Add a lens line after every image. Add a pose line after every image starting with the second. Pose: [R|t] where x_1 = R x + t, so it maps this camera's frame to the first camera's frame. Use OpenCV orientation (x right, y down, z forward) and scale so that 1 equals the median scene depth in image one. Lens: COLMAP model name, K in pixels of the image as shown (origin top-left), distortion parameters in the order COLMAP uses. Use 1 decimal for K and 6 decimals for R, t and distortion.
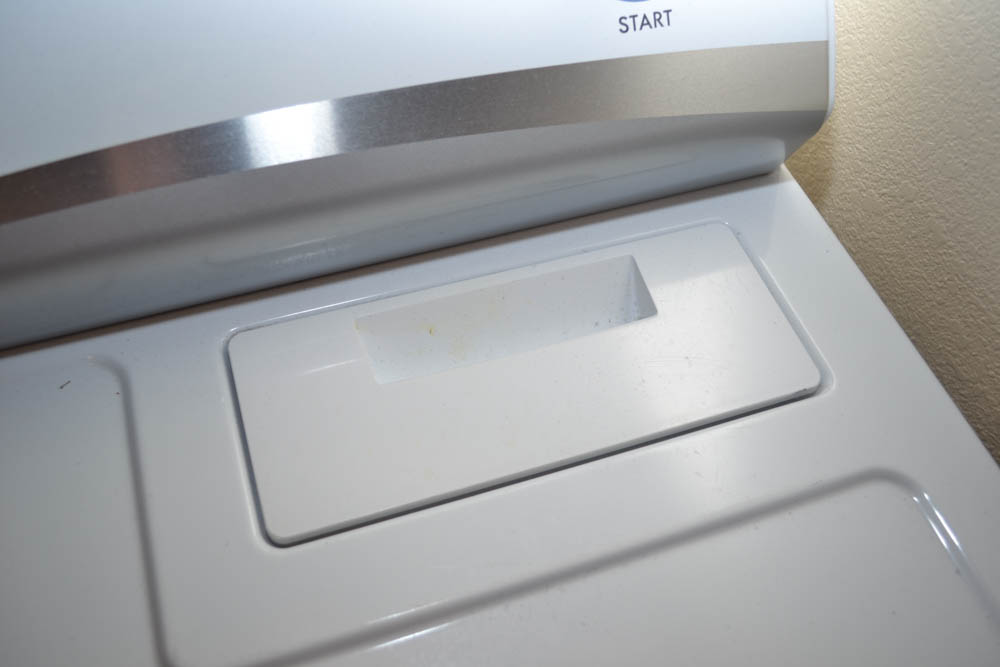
lens RADIAL K [[898.0, 0, 500.0], [0, 898.0, 333.5], [0, 0, 1]] dist [-0.075423, 0.017109]
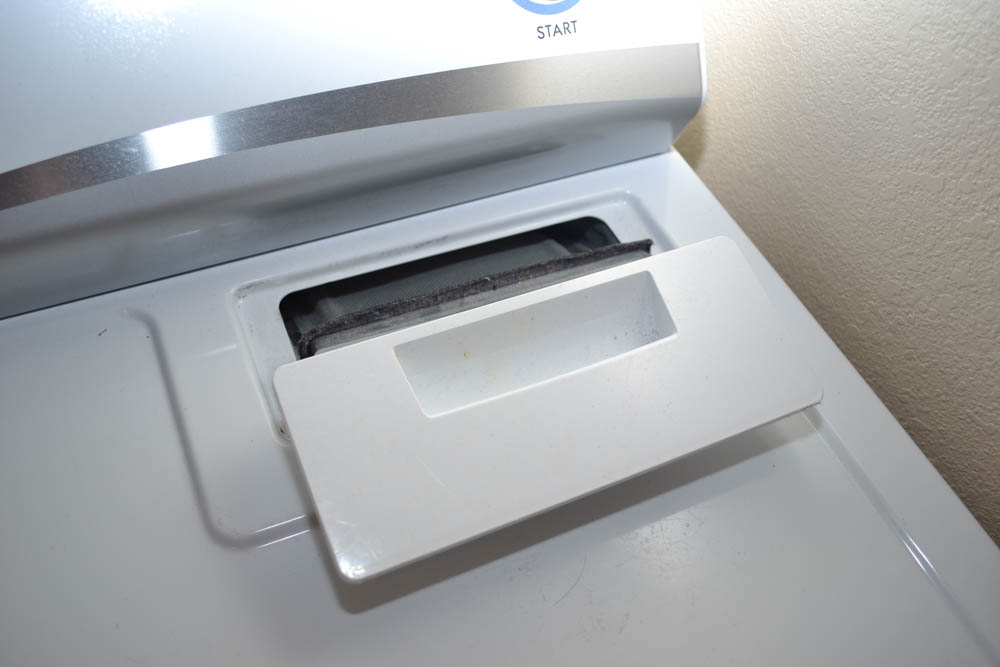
lens RADIAL K [[898.0, 0, 500.0], [0, 898.0, 333.5], [0, 0, 1]] dist [-0.075423, 0.017109]
pose [[0.994579, -0.051011, 0.090613, -0.055178], [0.055329, 0.997417, -0.045795, 0.134840], [-0.088043, 0.050560, 0.994833, -0.241630]]
